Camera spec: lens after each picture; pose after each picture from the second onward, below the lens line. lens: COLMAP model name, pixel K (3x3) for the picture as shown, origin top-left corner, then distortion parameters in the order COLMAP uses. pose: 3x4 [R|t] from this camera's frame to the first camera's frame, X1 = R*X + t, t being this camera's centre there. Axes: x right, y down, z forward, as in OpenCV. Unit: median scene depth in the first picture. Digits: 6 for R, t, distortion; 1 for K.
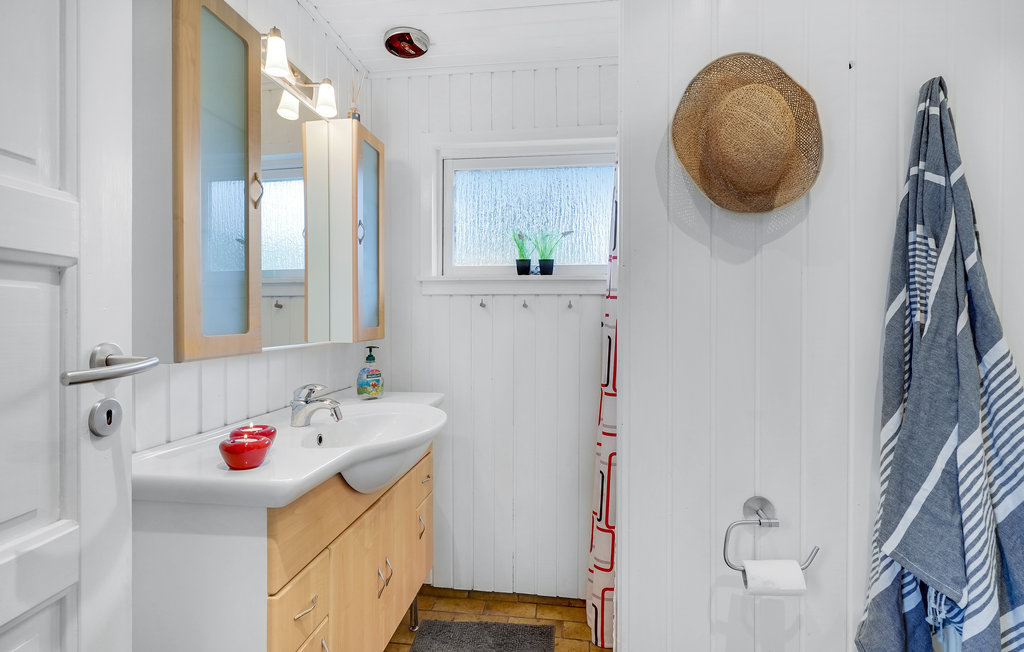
lens RADIAL K [[493.9, 0, 512.9], [0, 493.9, 320.7], [0, 0, 1]] dist [-0.004384, -0.000274]
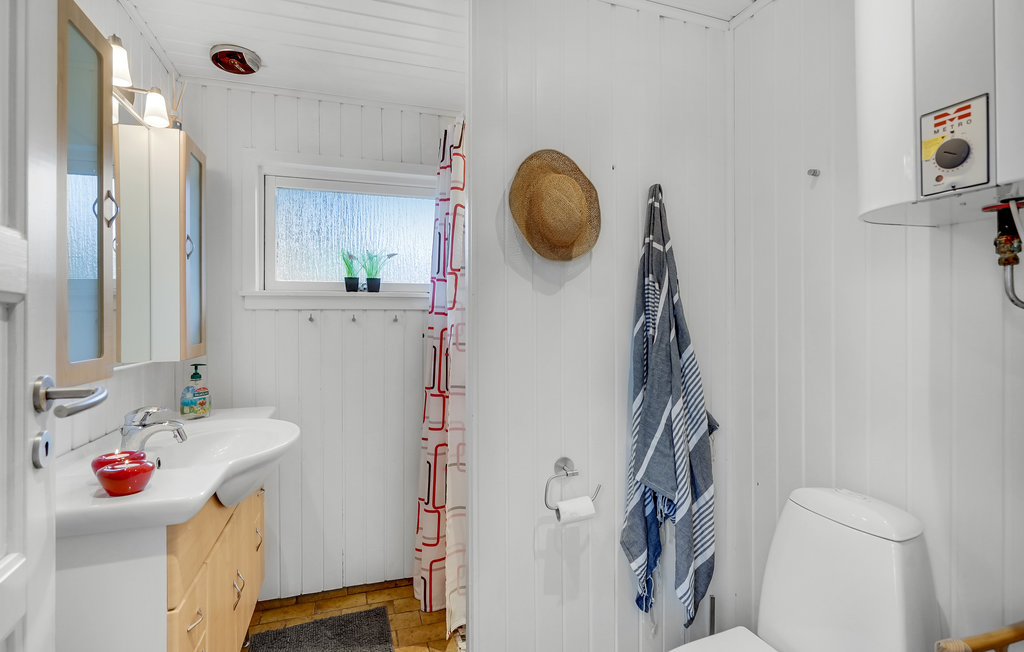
lens RADIAL K [[470.6, 0, 511.1], [0, 470.6, 325.3], [0, 0, 1]] dist [-0.013607, 0.001916]
pose [[0.902081, -0.010745, 0.431434, -0.224889], [0.012129, 0.999926, -0.000457, -0.028669], [-0.431397, 0.005645, 0.902145, -0.170457]]
